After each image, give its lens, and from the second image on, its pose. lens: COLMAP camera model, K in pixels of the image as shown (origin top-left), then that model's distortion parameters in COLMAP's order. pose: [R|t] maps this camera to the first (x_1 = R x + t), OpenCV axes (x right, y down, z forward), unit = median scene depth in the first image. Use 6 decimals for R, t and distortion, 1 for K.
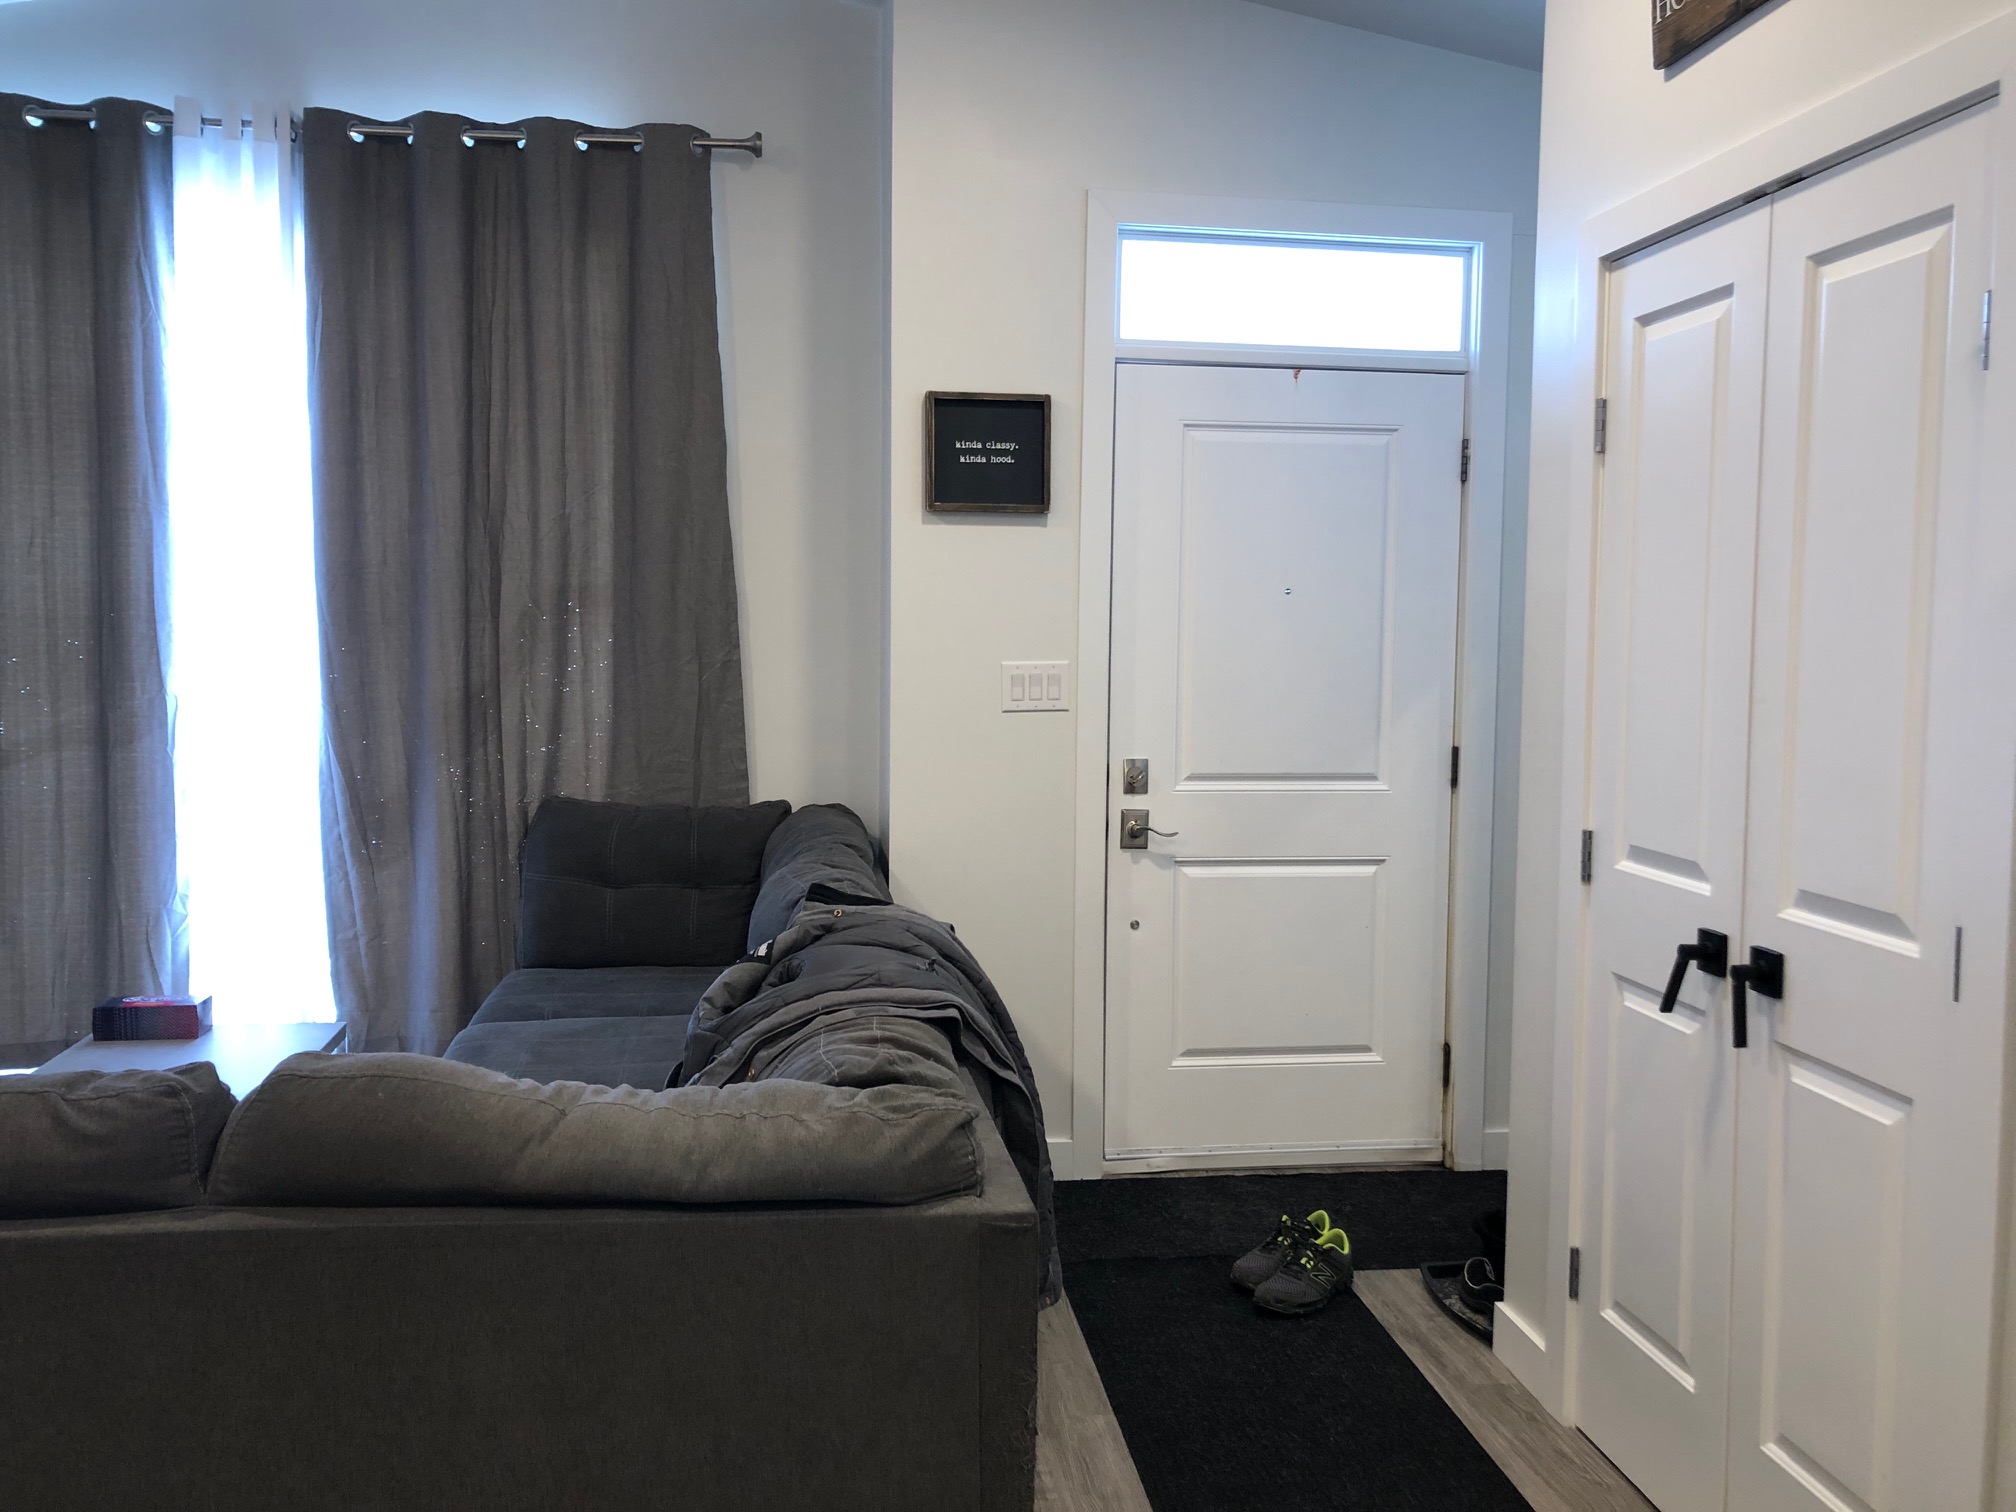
lens RADIAL K [[1598.6, 0, 1008.0], [0, 1598.6, 756.0], [0, 0, 1]] dist [-0.007380, -0.007887]
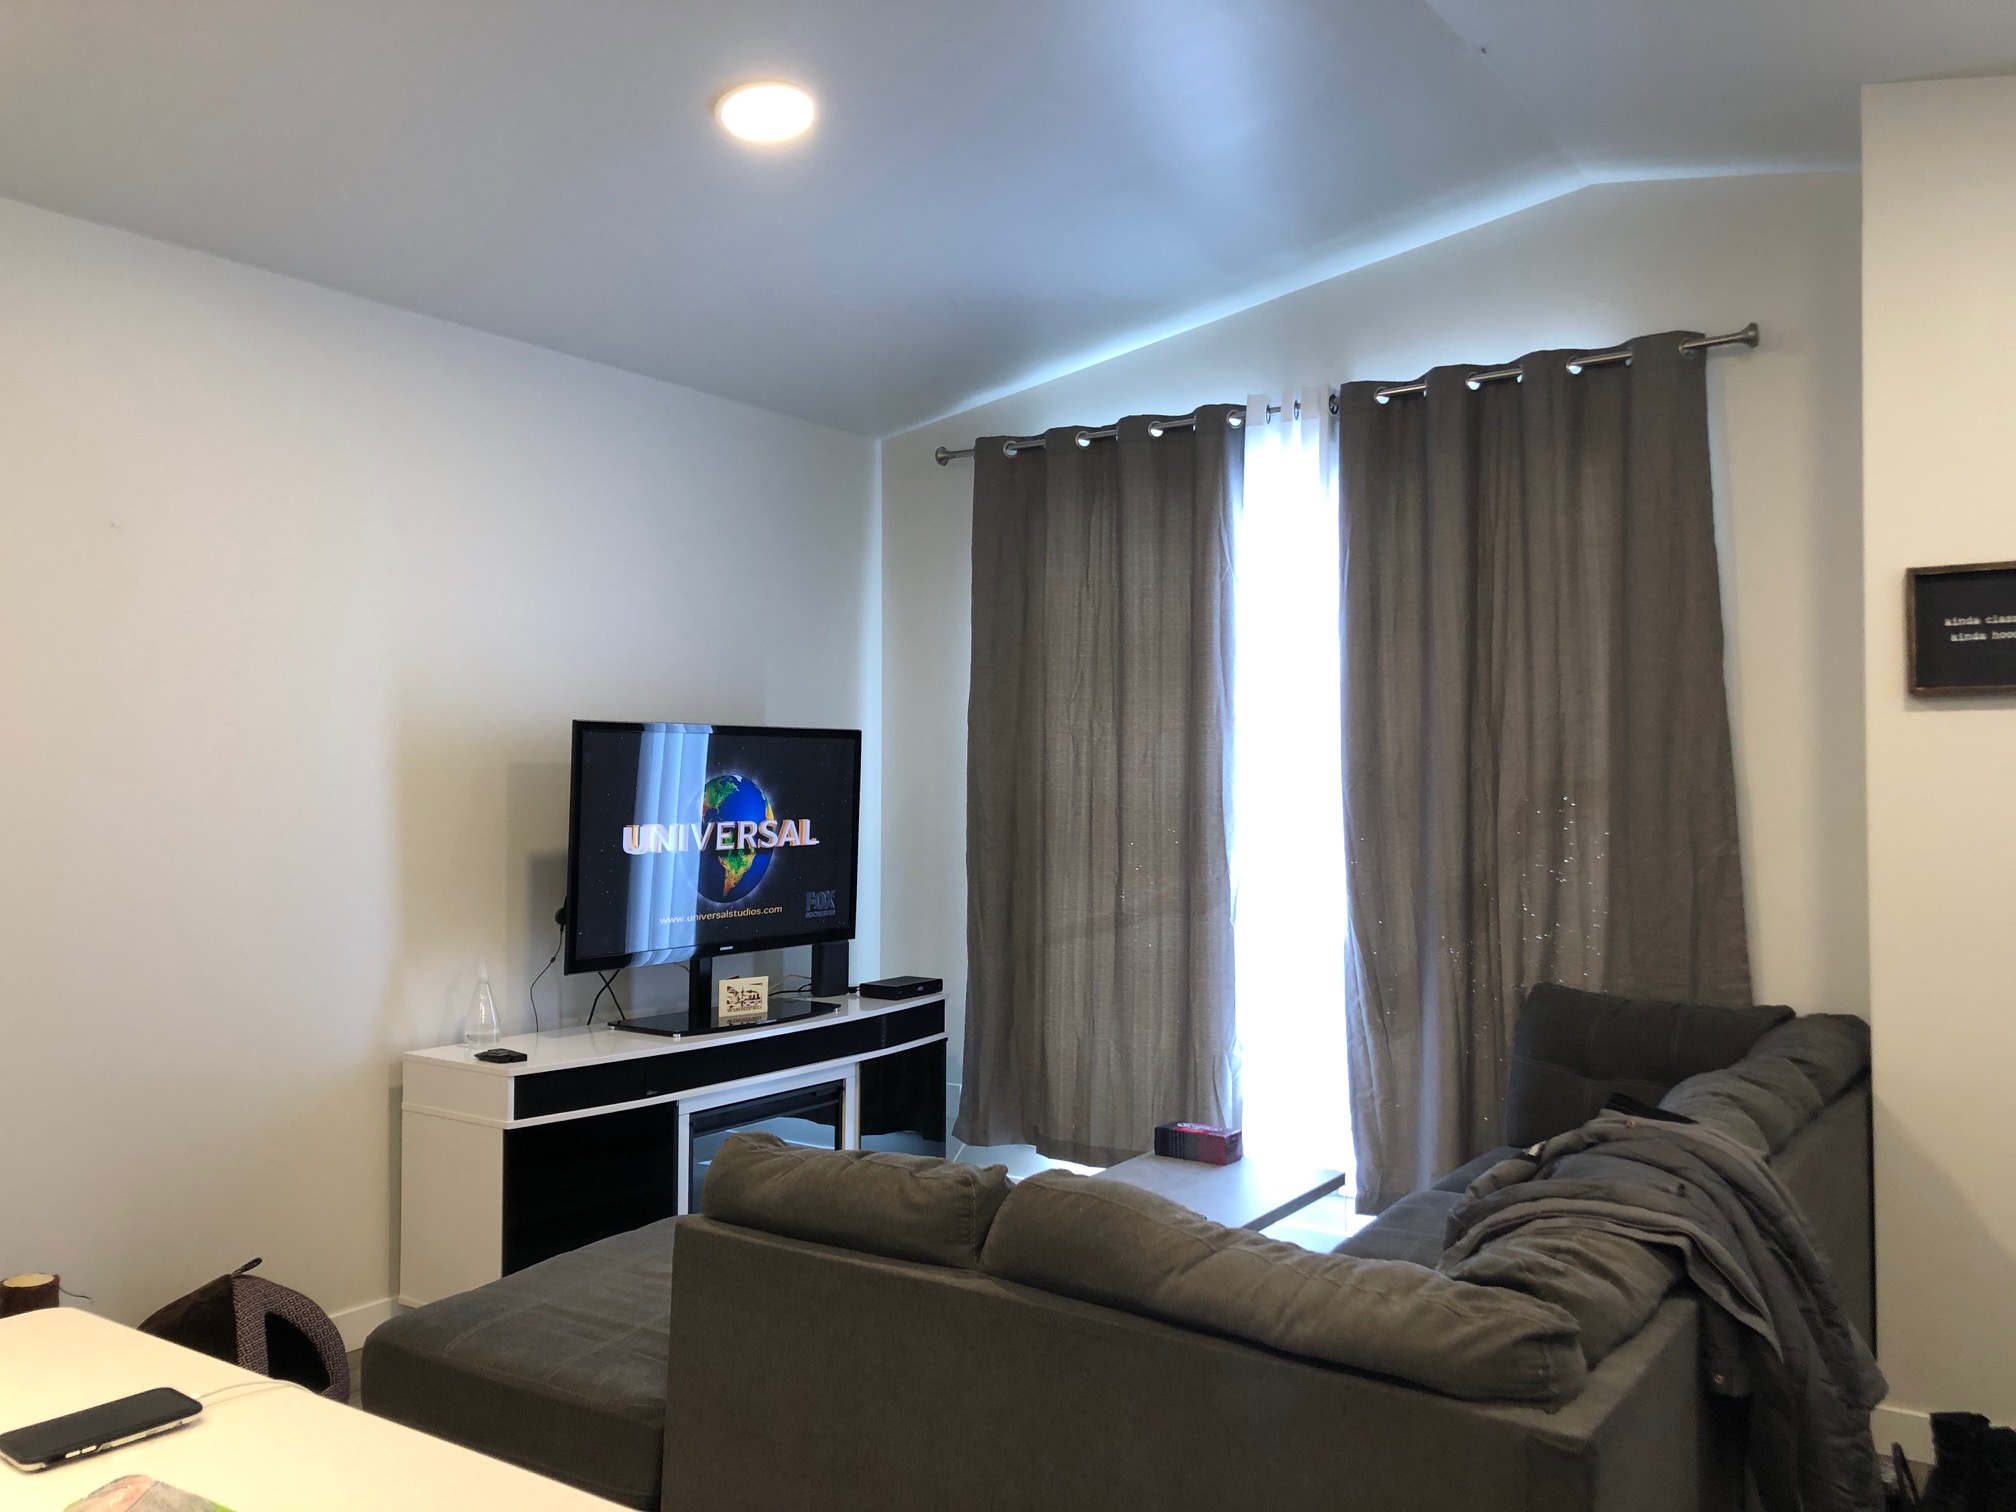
lens RADIAL K [[1574.3, 0, 1008.0], [0, 1574.3, 756.0], [0, 0, 1]] dist [0.138283, -0.404081]
pose [[0.733176, -0.024683, -0.679591, 0.169824], [-0.048186, 0.994944, -0.088122, -0.014104], [0.678330, 0.097356, 0.728279, -0.005376]]
